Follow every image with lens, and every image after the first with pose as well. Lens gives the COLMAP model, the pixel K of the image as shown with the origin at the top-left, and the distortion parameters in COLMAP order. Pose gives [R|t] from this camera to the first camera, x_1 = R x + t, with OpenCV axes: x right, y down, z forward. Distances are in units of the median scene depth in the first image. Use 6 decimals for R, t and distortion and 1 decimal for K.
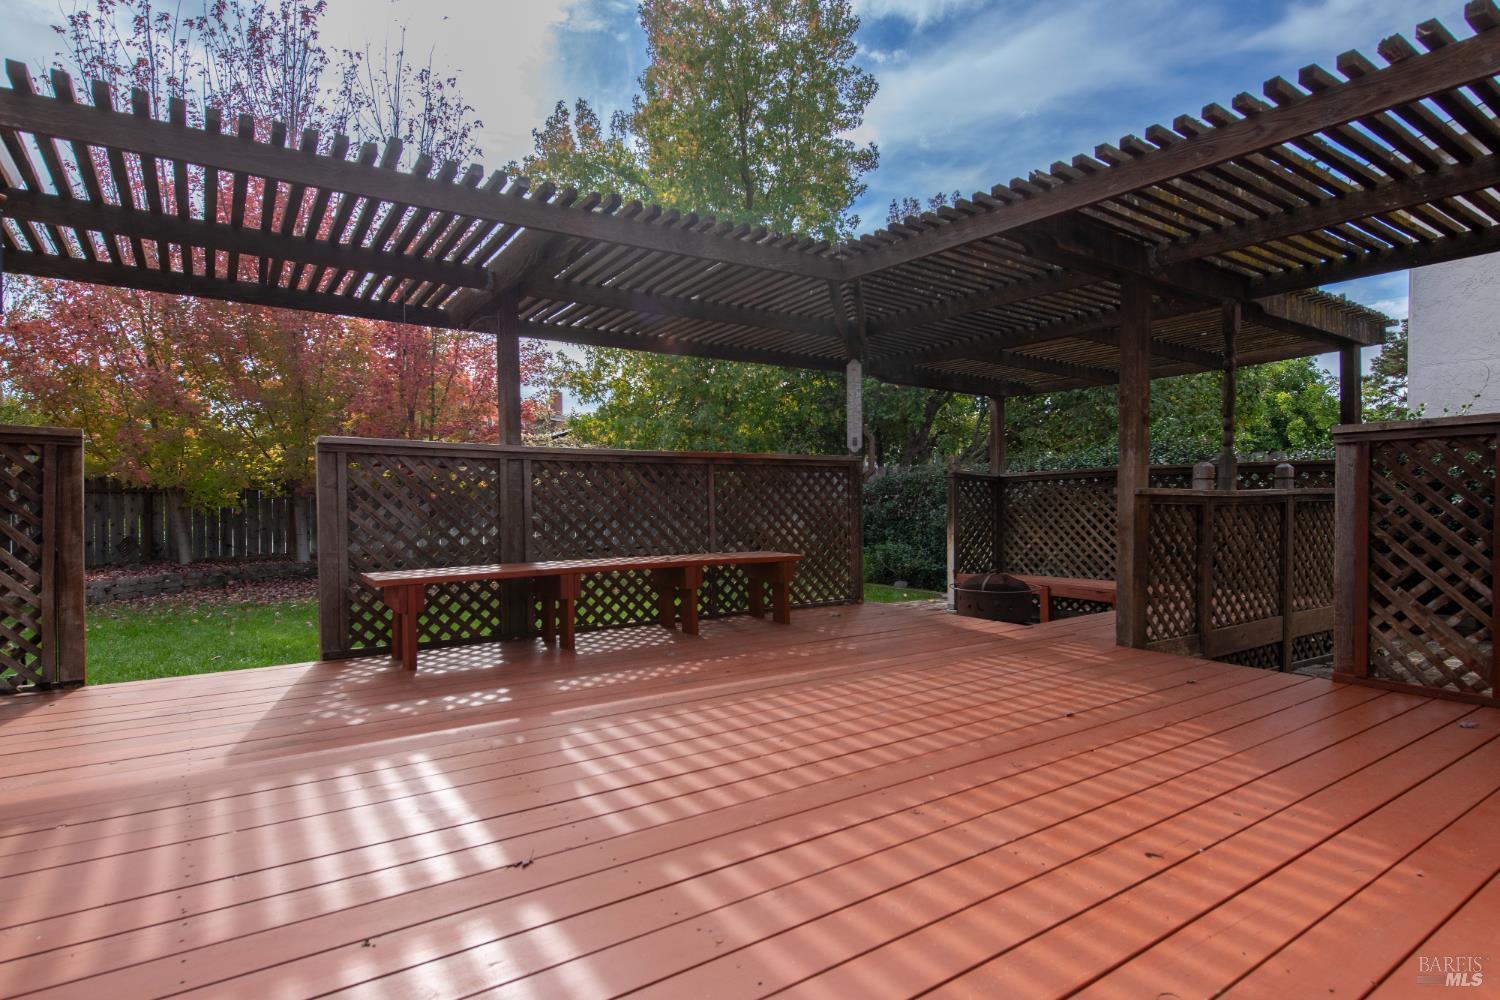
lens RADIAL K [[753.2, 0, 756.7], [0, 753.2, 520.4], [0, 0, 1]] dist [0.020985, -0.008060]
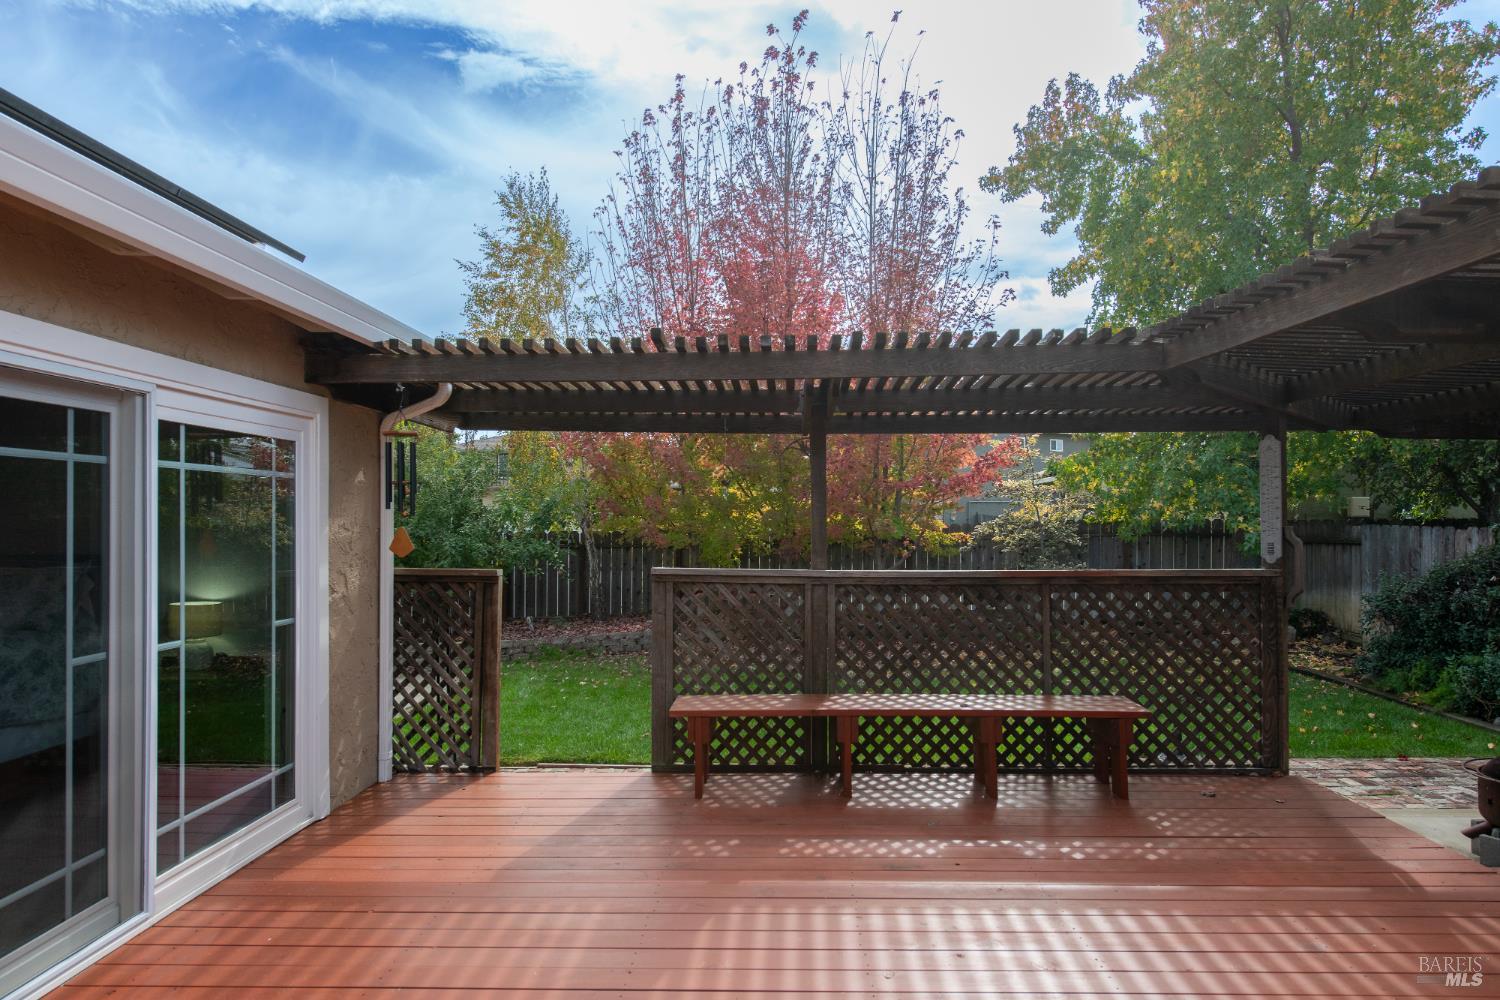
lens RADIAL K [[934.9, 0, 791.1], [0, 934.9, 518.8], [0, 0, 1]] dist [0.028298, -0.022706]
pose [[0.815036, -0.011376, -0.579298, 0.335119], [-0.005078, 0.999629, -0.026775, -0.128334], [0.579388, 0.024765, 0.814676, -0.002240]]
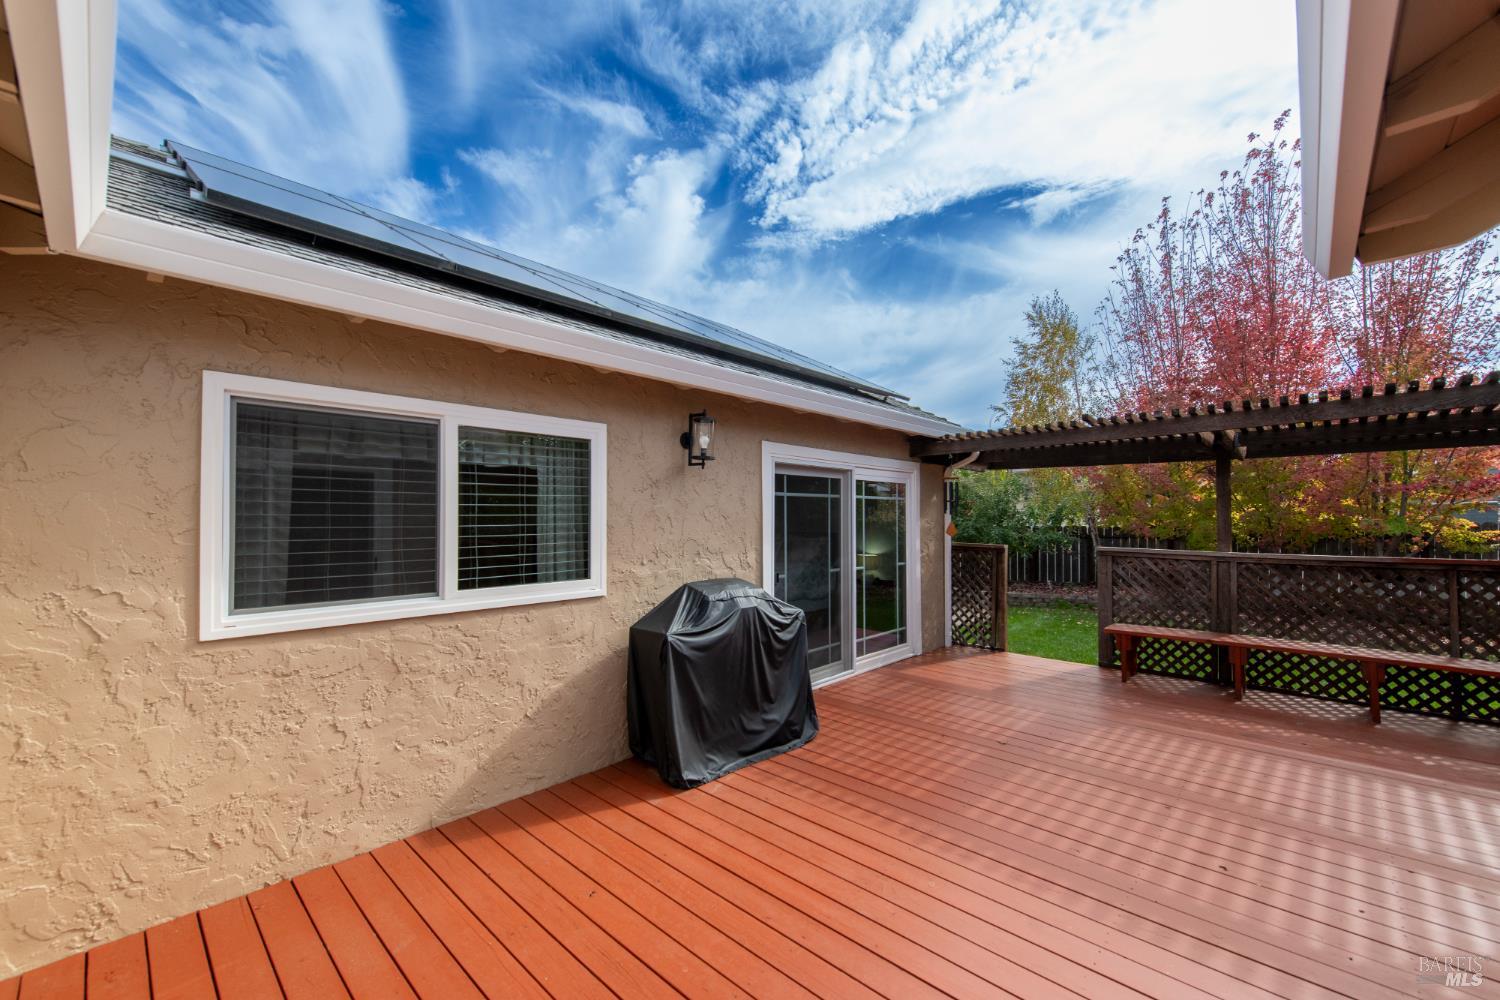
lens RADIAL K [[600.7, 0, 732.0], [0, 600.7, 505.6], [0, 0, 1]] dist [0.021548, -0.000321]
pose [[0.175929, -0.030498, -0.983930, 0.662517], [-0.021716, 0.999156, -0.034853, -0.123458], [0.984163, 0.027499, 0.175118, -0.151396]]
